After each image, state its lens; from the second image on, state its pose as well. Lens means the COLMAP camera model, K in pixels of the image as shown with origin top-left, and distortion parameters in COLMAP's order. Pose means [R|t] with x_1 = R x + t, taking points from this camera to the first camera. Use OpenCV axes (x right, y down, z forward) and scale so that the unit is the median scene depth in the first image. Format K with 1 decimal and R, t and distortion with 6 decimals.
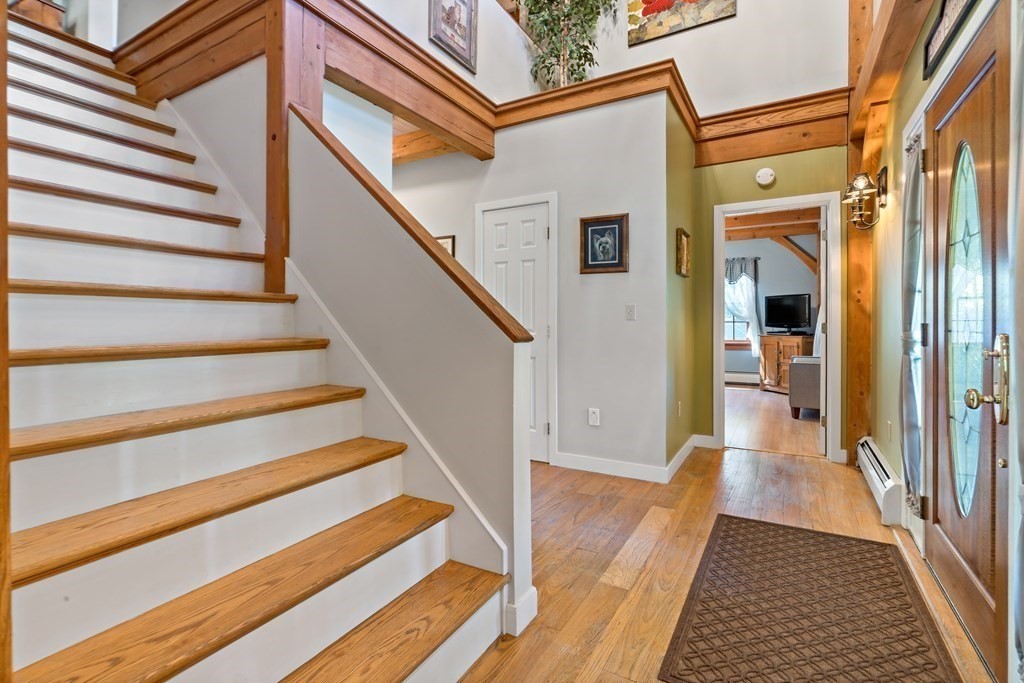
lens RADIAL K [[471.3, 0, 510.4], [0, 471.3, 335.2], [0, 0, 1]] dist [-0.003040, -0.000335]
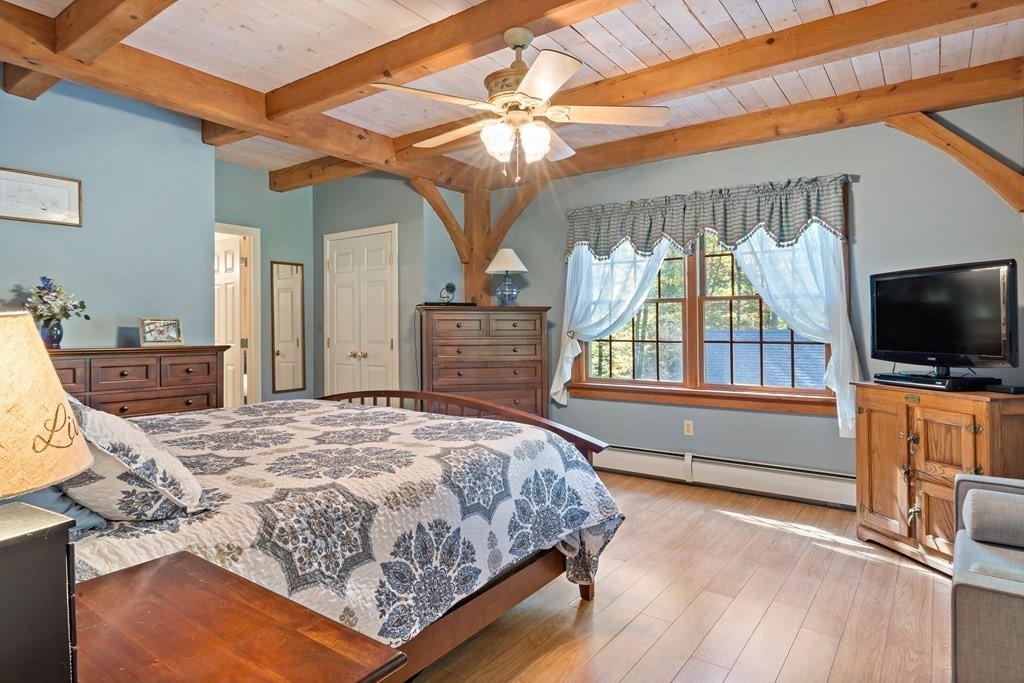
lens RADIAL K [[575.2, 0, 512.0], [0, 575.2, 341.5], [0, 0, 1]] dist [-0.001126, -0.000150]
pose [[0.994786, 0.000077, -0.101983, 0.312511], [-0.001602, 0.999888, -0.014867, -0.024579], [0.101970, 0.014953, 0.994675, 0.533985]]
